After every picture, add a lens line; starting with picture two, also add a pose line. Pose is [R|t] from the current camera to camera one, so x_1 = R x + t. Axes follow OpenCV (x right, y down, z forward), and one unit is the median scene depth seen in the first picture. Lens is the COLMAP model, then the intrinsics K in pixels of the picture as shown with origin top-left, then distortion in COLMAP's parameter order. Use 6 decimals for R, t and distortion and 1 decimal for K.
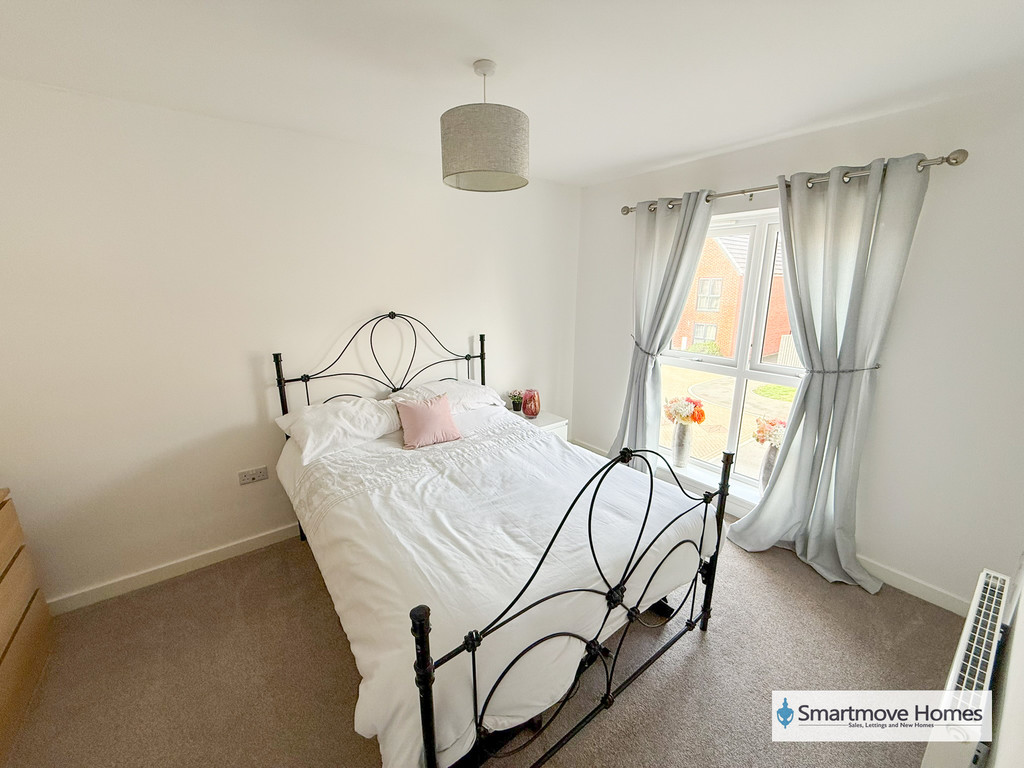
lens RADIAL K [[407.1, 0, 507.8], [0, 407.1, 382.8], [0, 0, 1]] dist [0.000241, 0.000154]
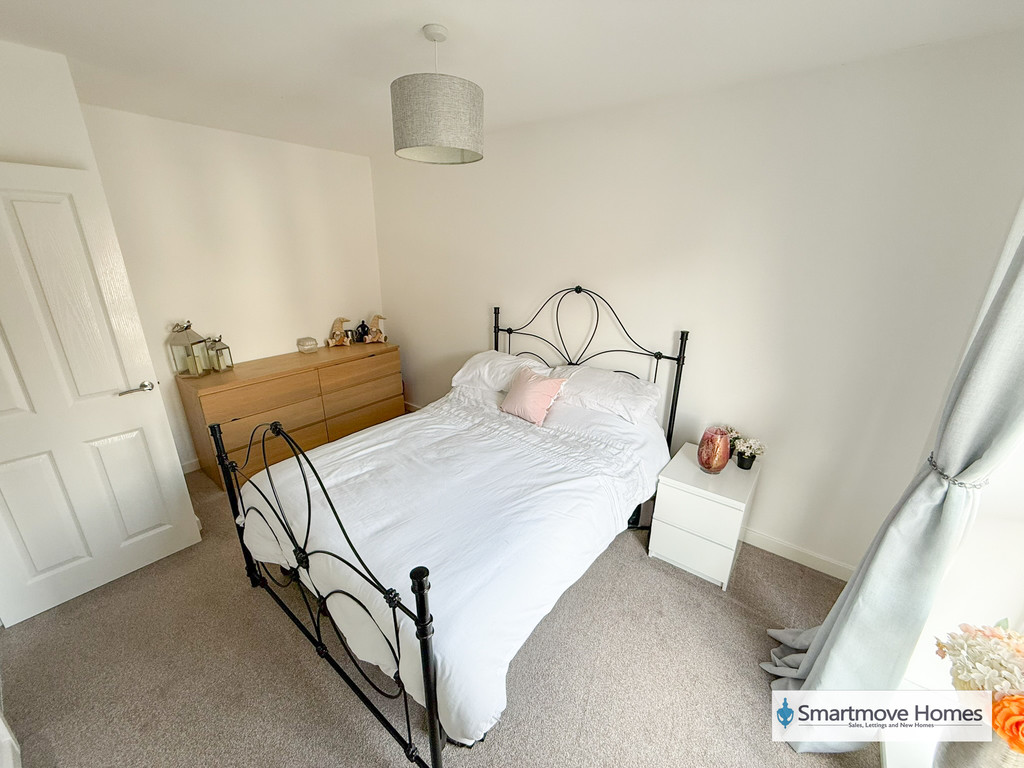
lens RADIAL K [[407.1, 0, 507.8], [0, 407.1, 382.8], [0, 0, 1]] dist [0.000241, 0.000154]
pose [[0.253820, 0.314280, -0.914770, 0.703418], [-0.240581, 0.936533, 0.255003, -0.179618], [0.936854, 0.155351, 0.313321, 0.616966]]
